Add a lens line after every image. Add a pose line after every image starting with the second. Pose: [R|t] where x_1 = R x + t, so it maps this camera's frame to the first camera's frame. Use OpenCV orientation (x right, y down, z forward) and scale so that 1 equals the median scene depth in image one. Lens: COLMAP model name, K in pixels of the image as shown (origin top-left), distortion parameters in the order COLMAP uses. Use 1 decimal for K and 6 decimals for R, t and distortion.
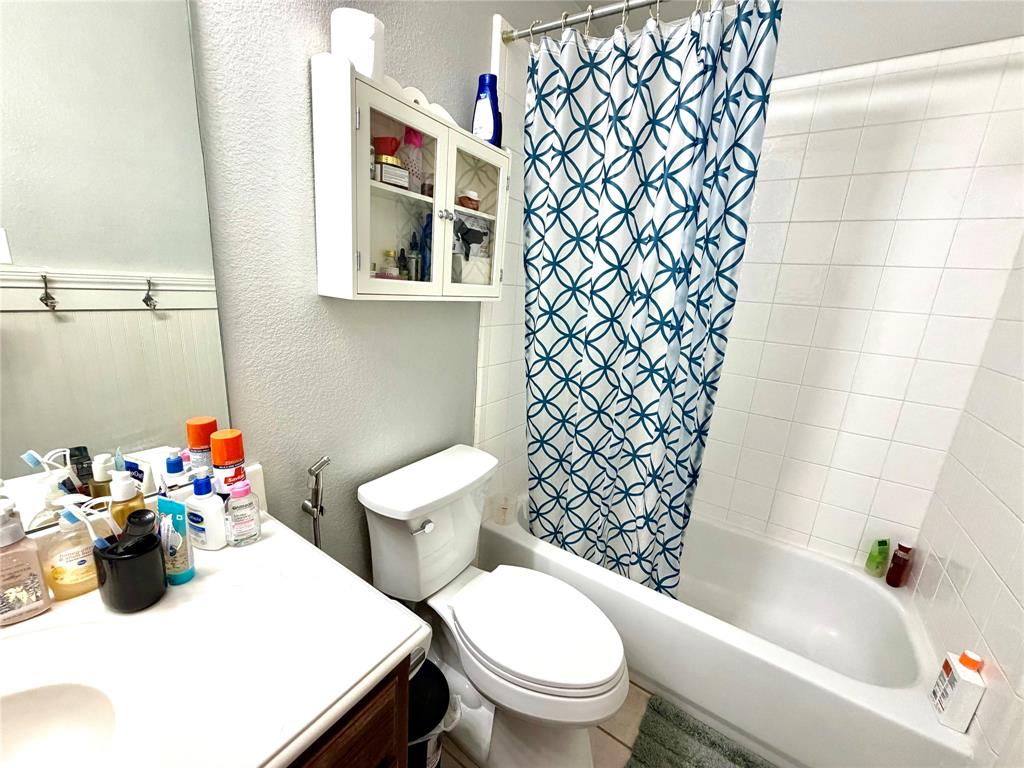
lens RADIAL K [[408.3, 0, 510.5], [0, 408.3, 383.4], [0, 0, 1]] dist [0.000275, 0.000030]
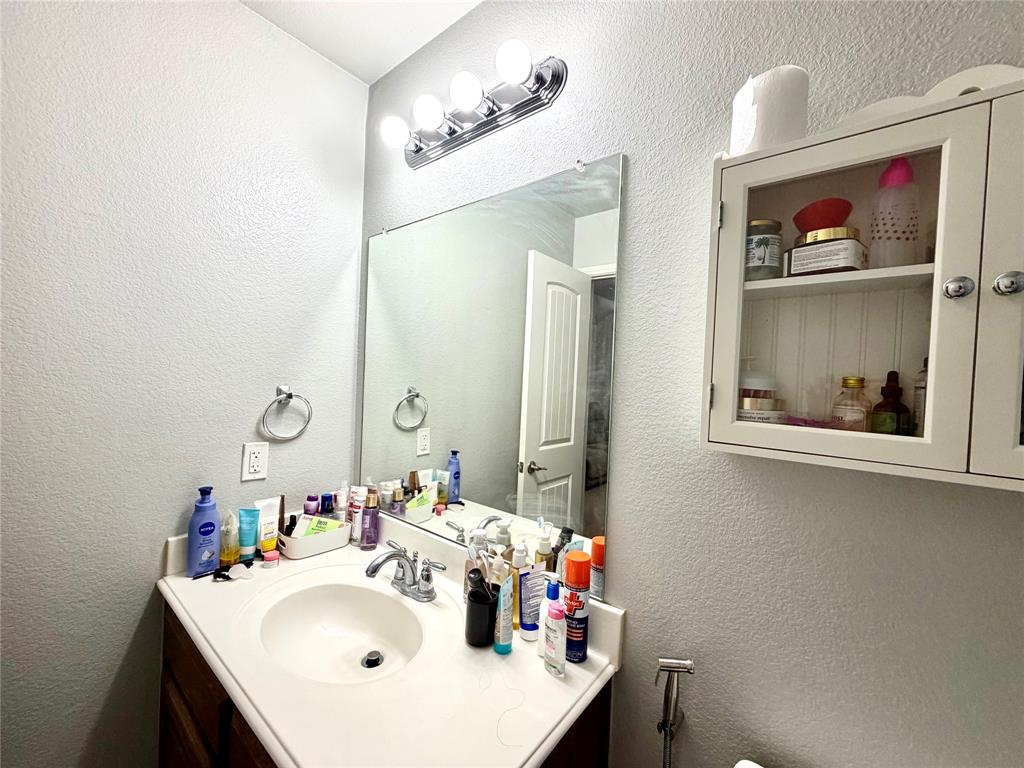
lens RADIAL K [[408.3, 0, 510.5], [0, 408.3, 383.4], [0, 0, 1]] dist [0.000275, 0.000030]
pose [[-0.081307, -0.058448, -0.994974, 0.340538], [-0.280639, 0.959231, -0.033416, -0.188562], [0.956363, 0.276512, -0.094395, 0.686302]]
